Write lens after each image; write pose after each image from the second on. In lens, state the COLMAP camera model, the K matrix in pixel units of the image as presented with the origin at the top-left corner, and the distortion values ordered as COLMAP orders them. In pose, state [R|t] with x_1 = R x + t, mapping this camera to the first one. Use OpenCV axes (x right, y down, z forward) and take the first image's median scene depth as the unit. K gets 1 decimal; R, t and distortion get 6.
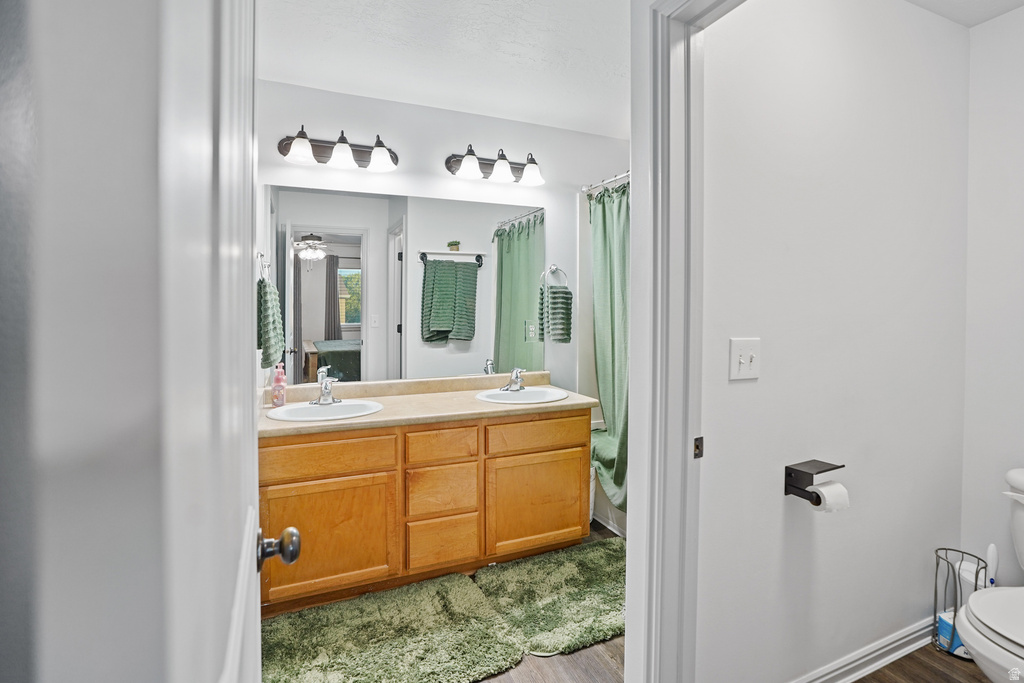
lens RADIAL K [[476.2, 0, 512.9], [0, 476.2, 312.6], [0, 0, 1]] dist [-0.037995, -0.000187]
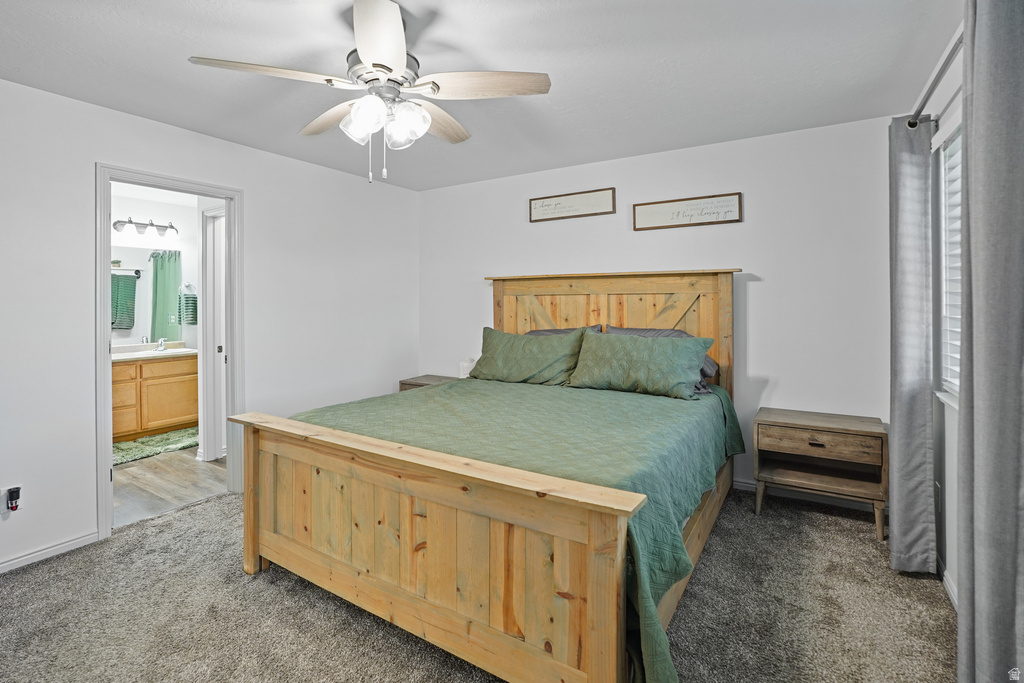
lens RADIAL K [[476.2, 0, 512.9], [0, 476.2, 312.6], [0, 0, 1]] dist [-0.037995, -0.000187]
pose [[0.824759, -0.009231, 0.565410, 0.103697], [0.010049, 0.999948, 0.001666, 0.024687], [-0.565396, 0.004308, 0.824809, -1.180819]]
